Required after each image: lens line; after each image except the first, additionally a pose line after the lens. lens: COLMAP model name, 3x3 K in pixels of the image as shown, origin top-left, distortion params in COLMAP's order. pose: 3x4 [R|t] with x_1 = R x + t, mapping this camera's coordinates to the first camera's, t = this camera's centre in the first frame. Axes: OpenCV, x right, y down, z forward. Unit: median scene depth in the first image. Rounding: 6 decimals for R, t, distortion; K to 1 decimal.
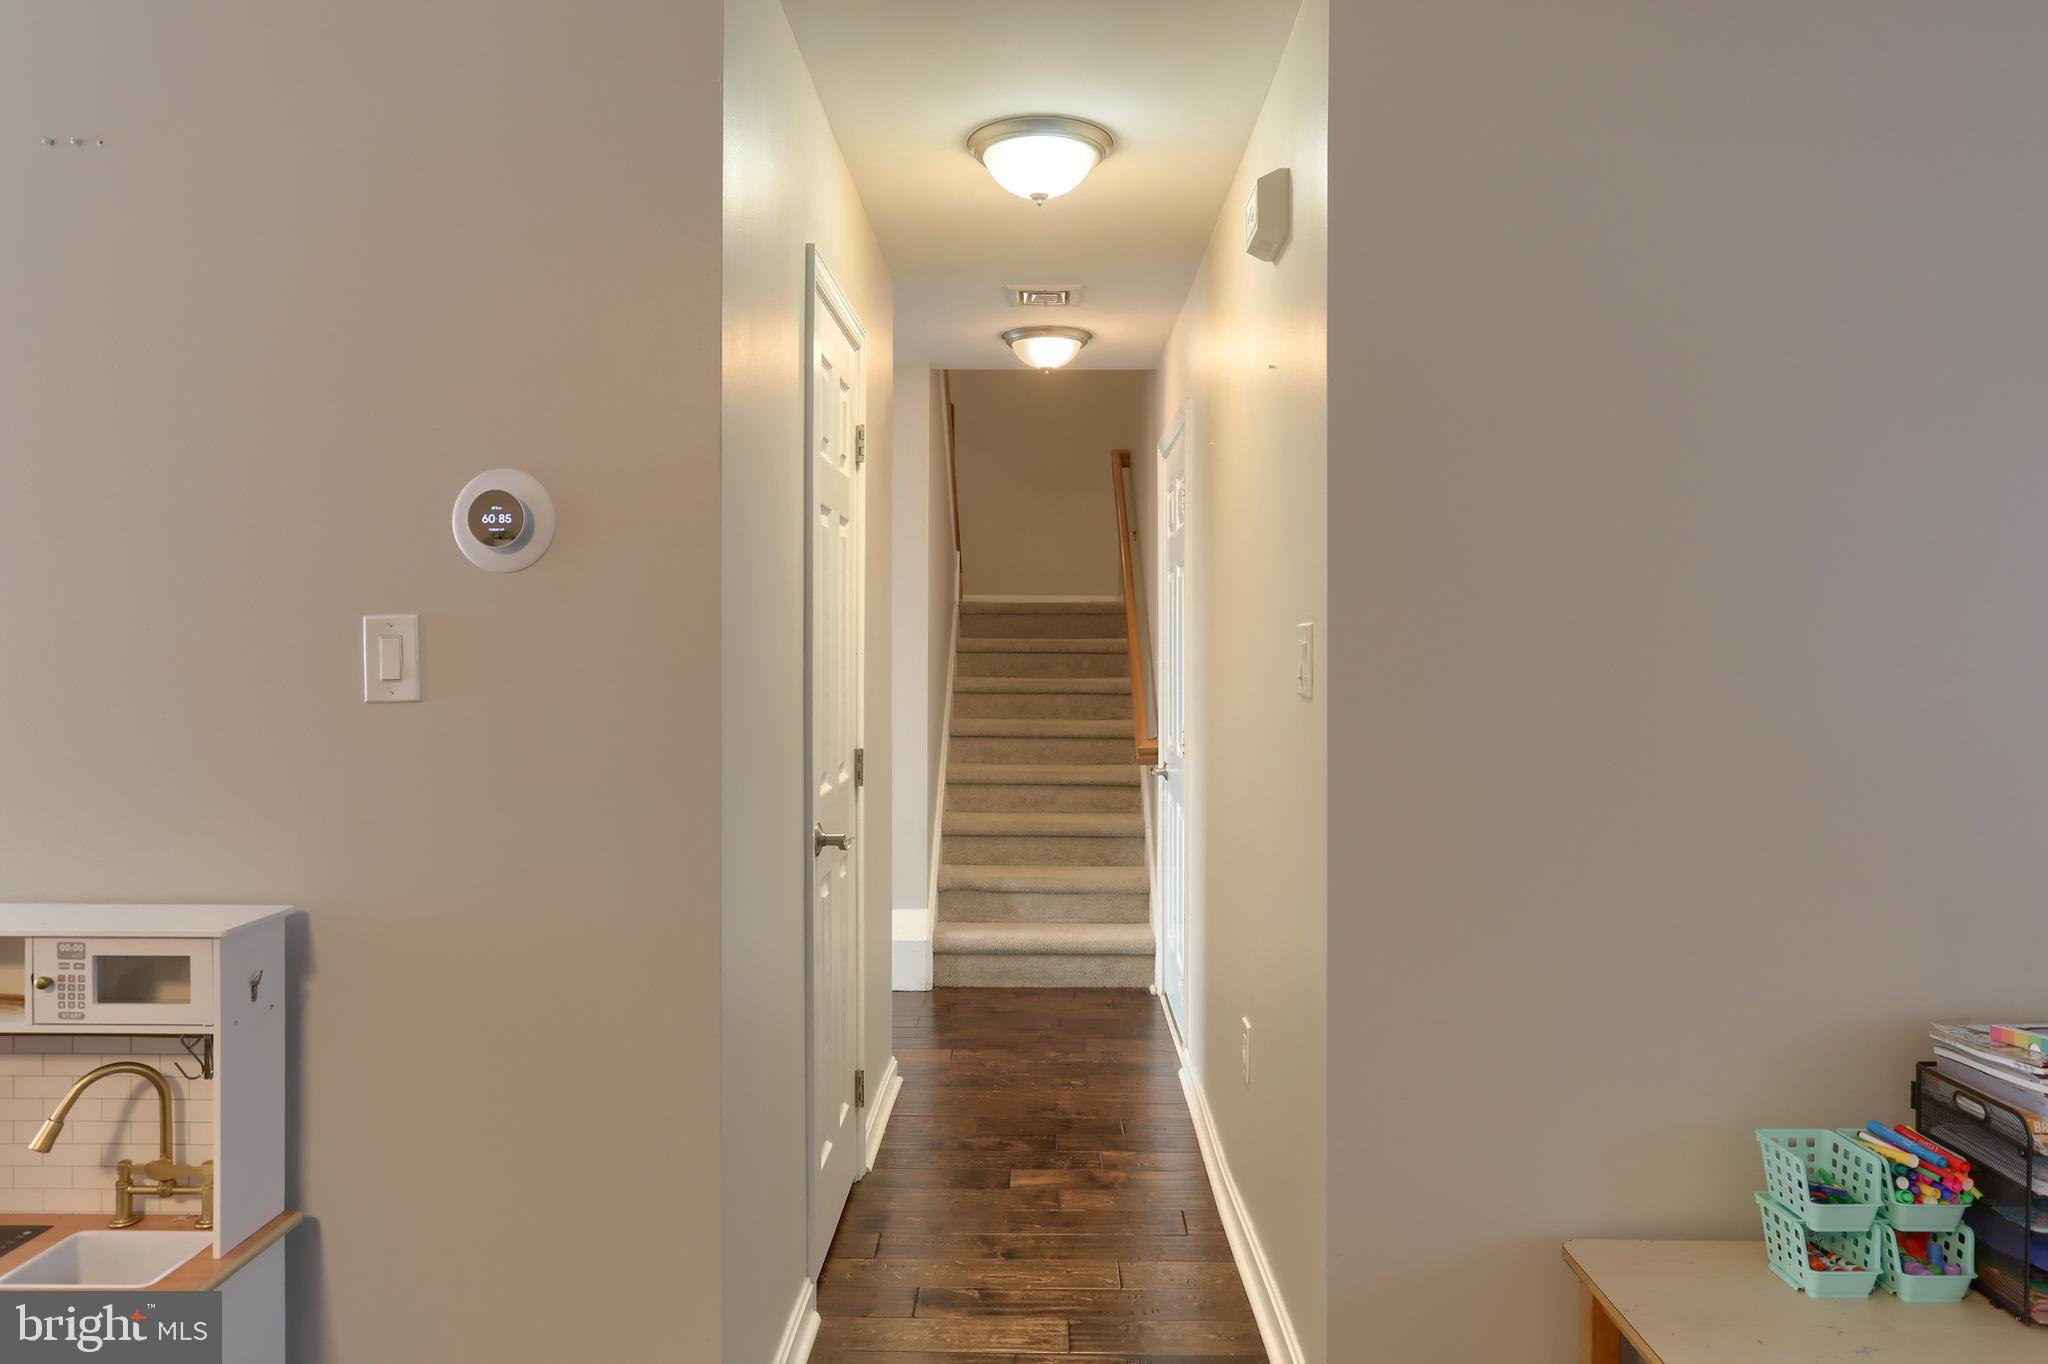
lens RADIAL K [[1321.0, 0, 1024.9], [0, 1321.0, 649.9], [0, 0, 1]] dist [-0.005129, -0.000766]
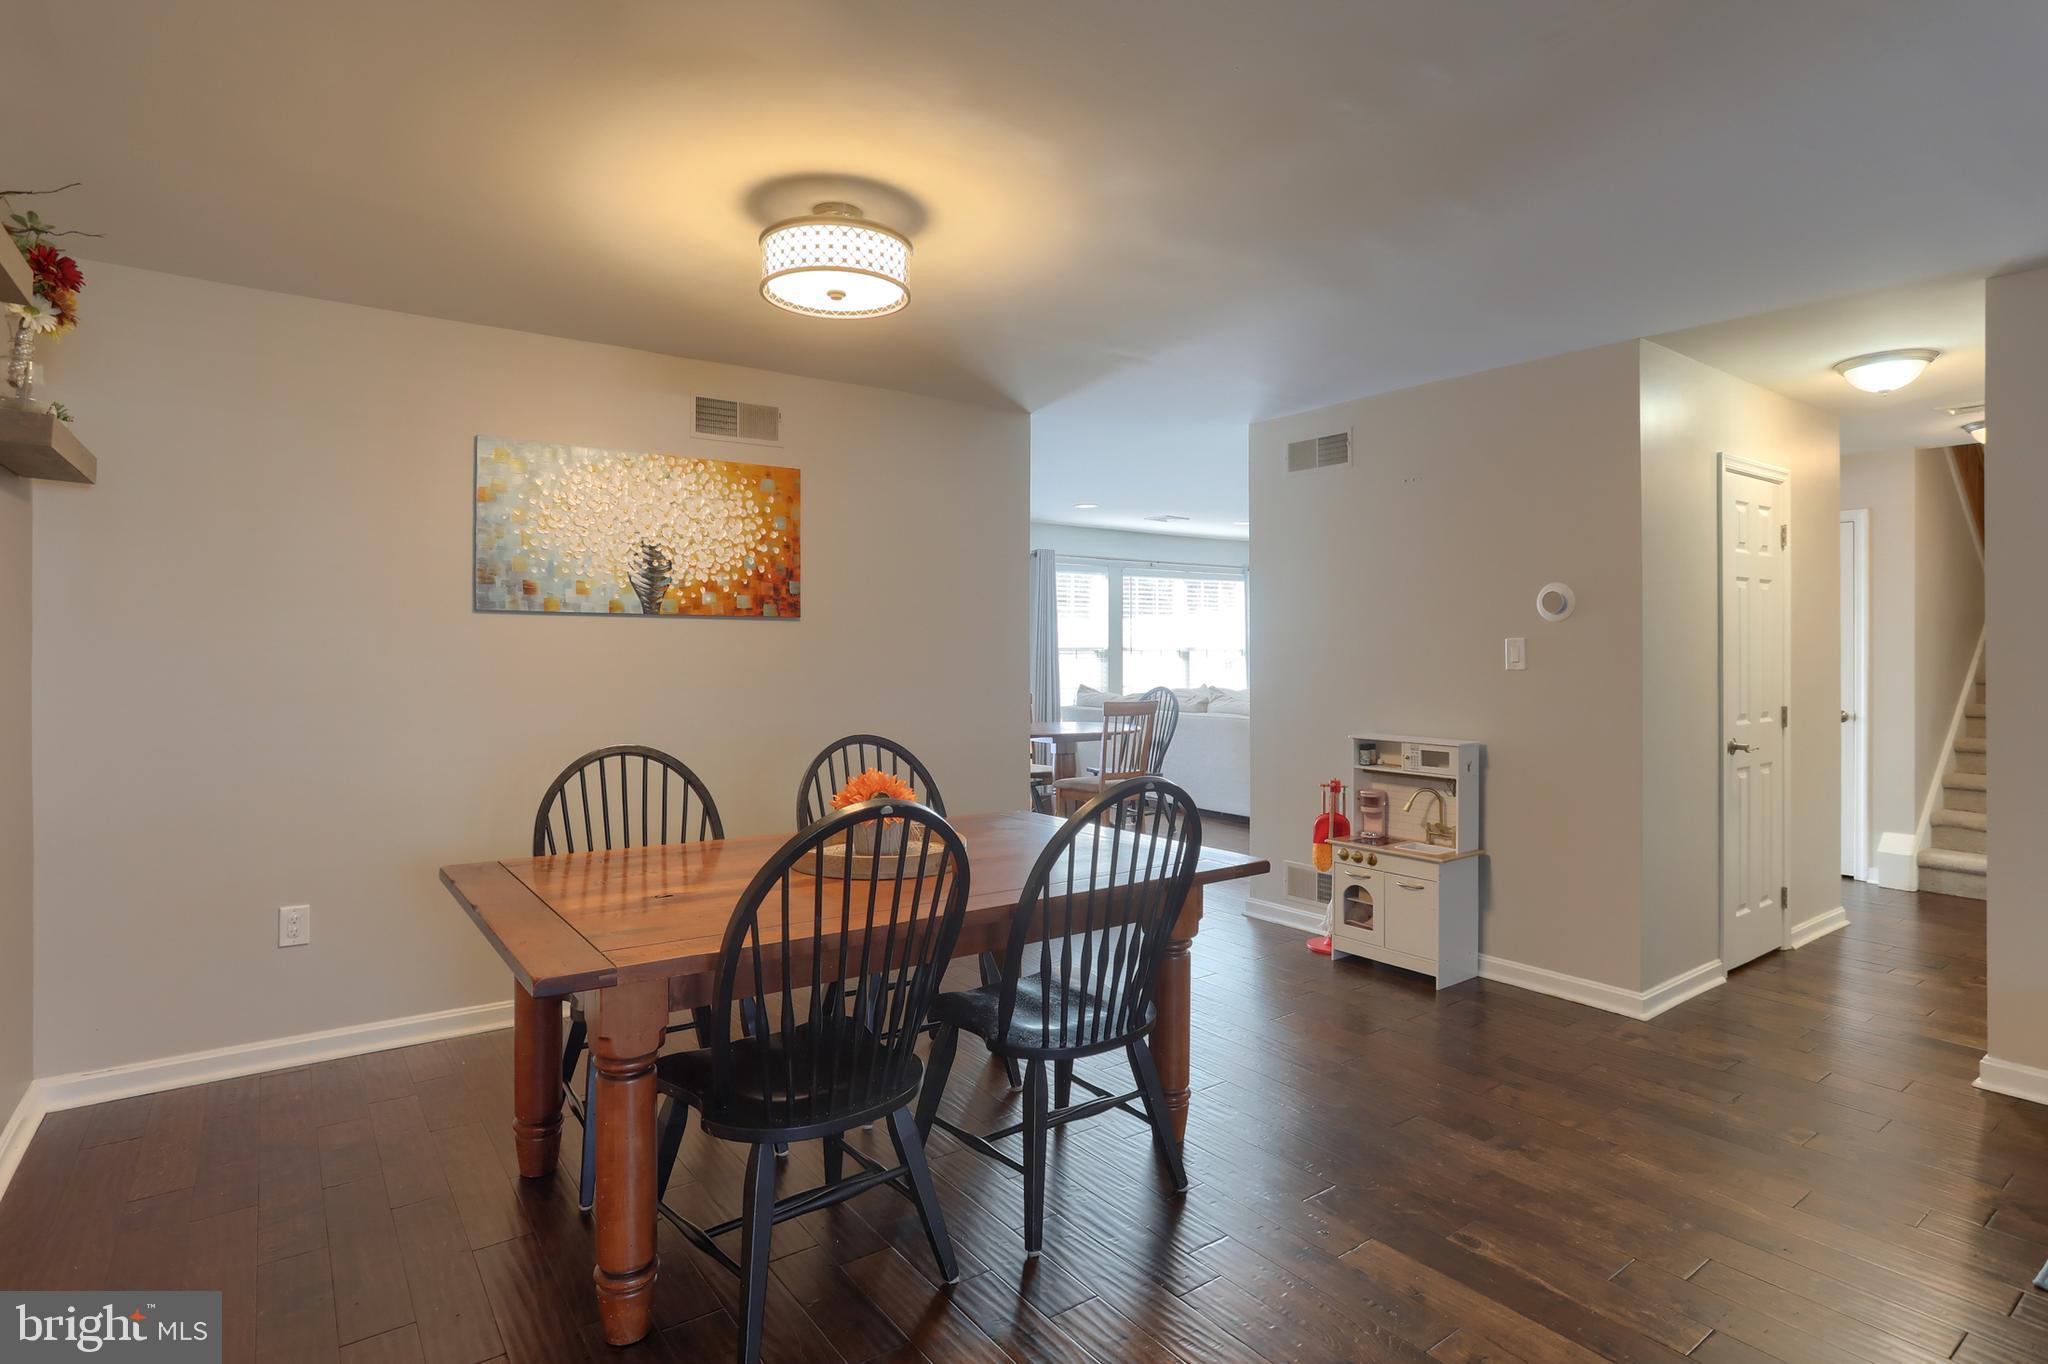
lens RADIAL K [[1066.0, 0, 1025.5], [0, 1066.0, 659.4], [0, 0, 1]] dist [-0.055575, 0.030688]
pose [[0.594486, -0.000289, -0.804106, 0.678420], [0.002801, 0.999995, 0.001712, 0.011165], [0.804101, -0.003270, 0.594483, -1.122431]]
